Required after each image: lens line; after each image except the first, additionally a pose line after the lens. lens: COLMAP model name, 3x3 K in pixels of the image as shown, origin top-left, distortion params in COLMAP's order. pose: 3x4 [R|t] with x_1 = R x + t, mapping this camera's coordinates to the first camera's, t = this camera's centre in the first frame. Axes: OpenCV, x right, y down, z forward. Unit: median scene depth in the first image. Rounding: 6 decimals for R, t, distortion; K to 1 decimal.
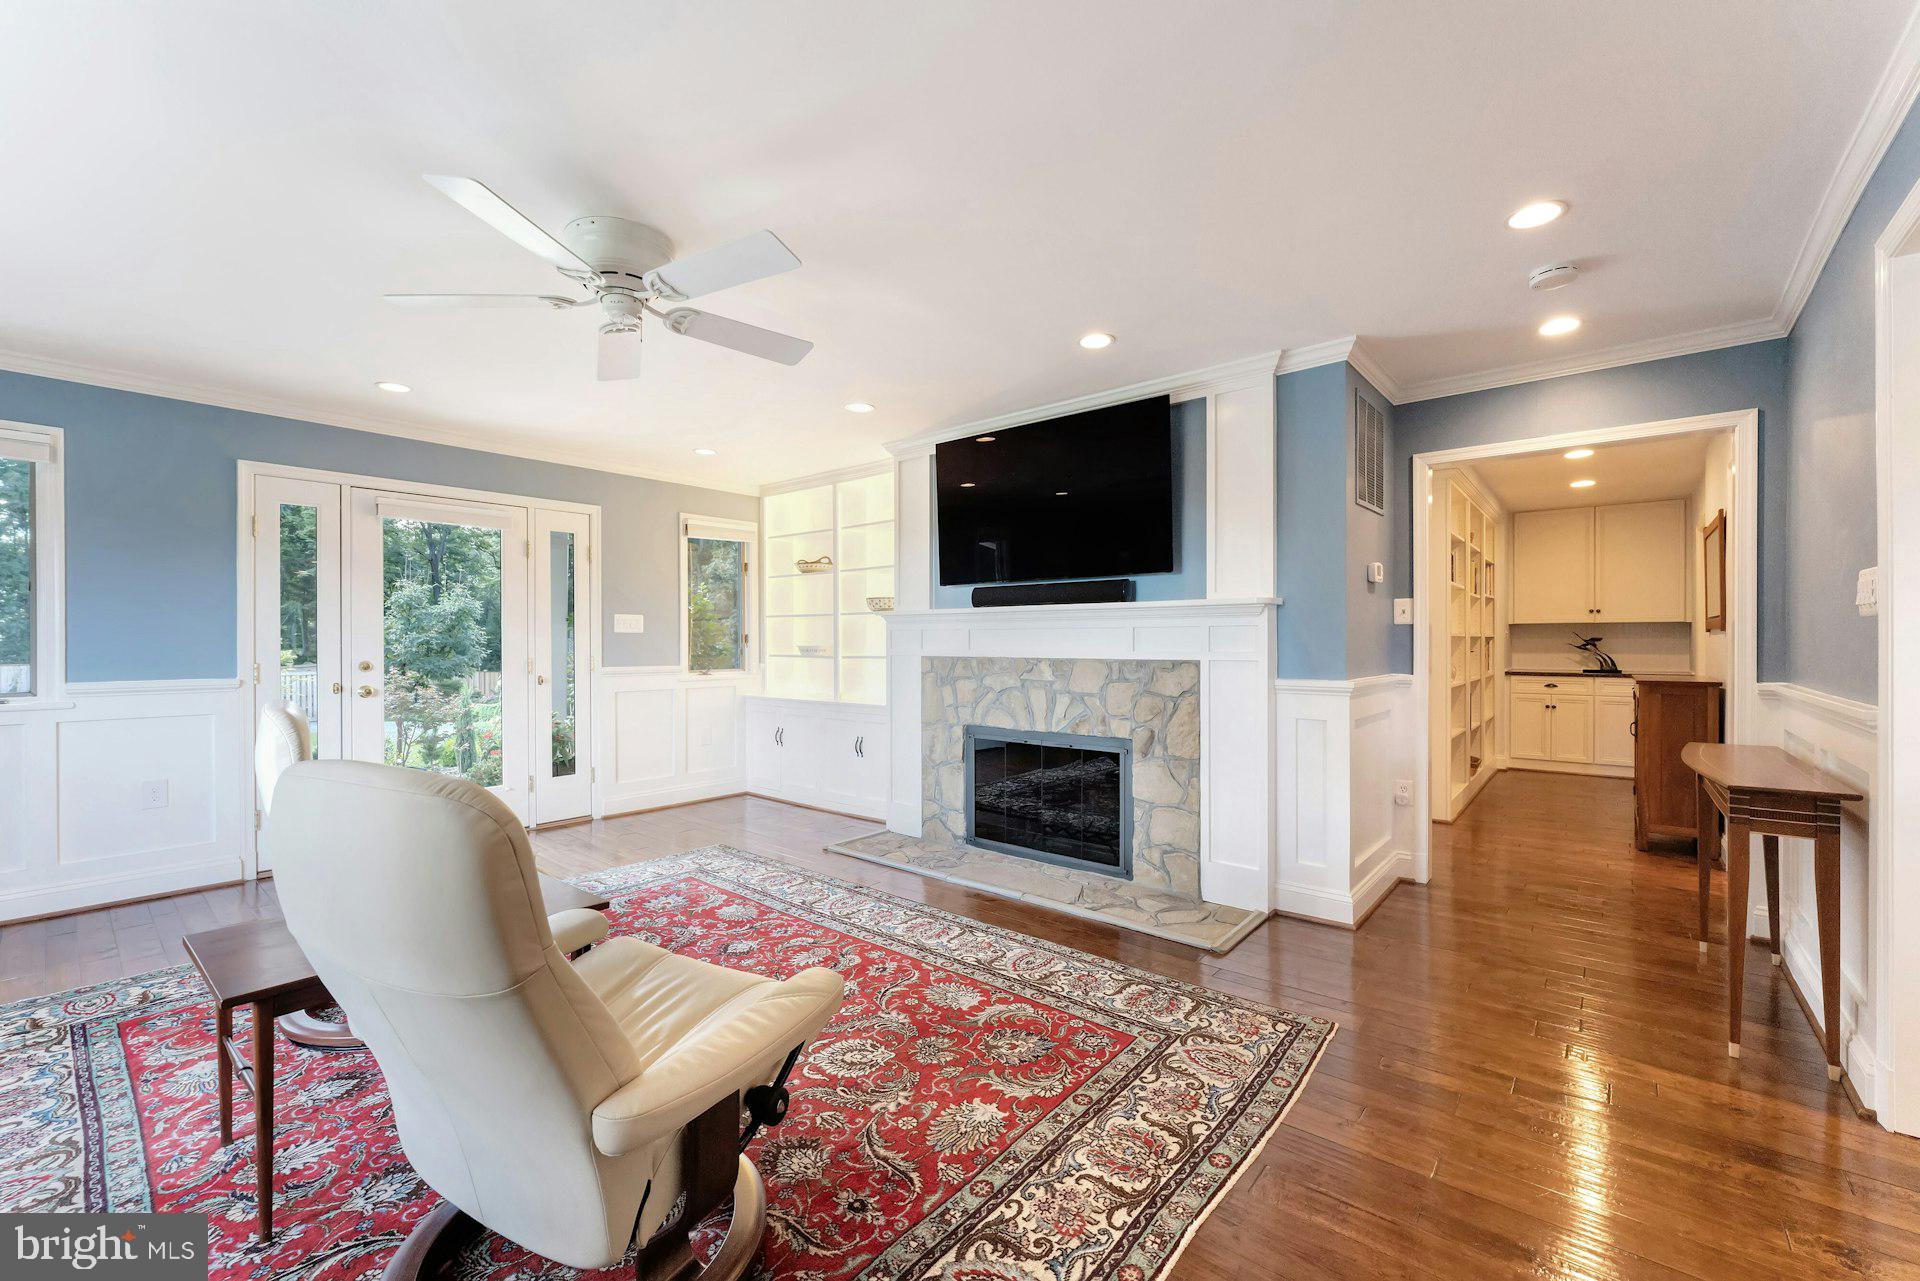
lens RADIAL K [[786.6, 0, 918.4], [0, 786.6, 643.3], [0, 0, 1]] dist [-0.007856, 0.001250]
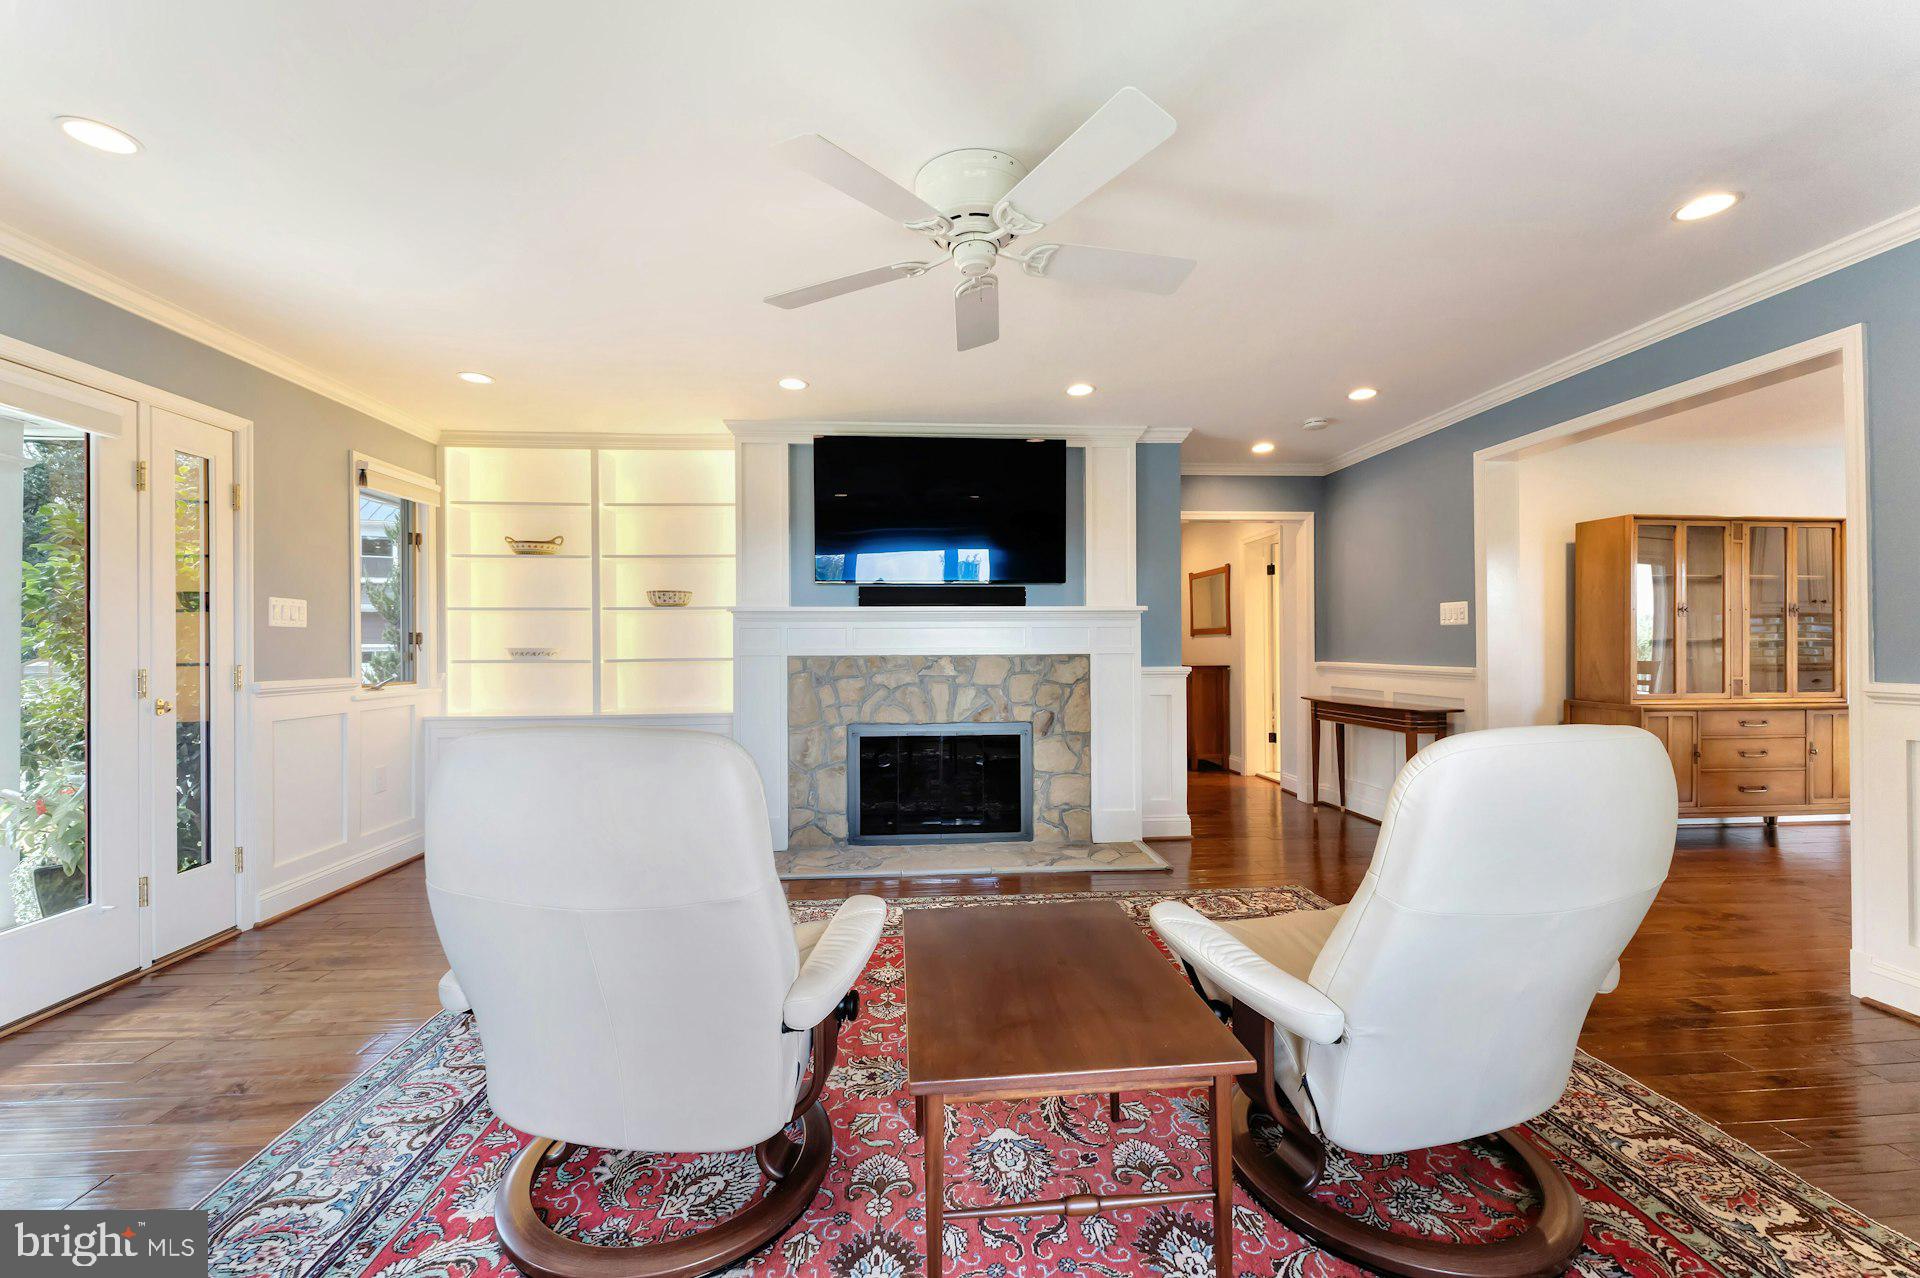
lens RADIAL K [[786.6, 0, 950.5], [0, 786.6, 642.4], [0, 0, 1]] dist [-0.007856, 0.001250]
pose [[0.698049, 0.000685, 0.716050, -0.637549], [0.005088, 0.999970, -0.005917, 0.008169], [-0.716032, 0.007774, 0.698024, 0.246703]]
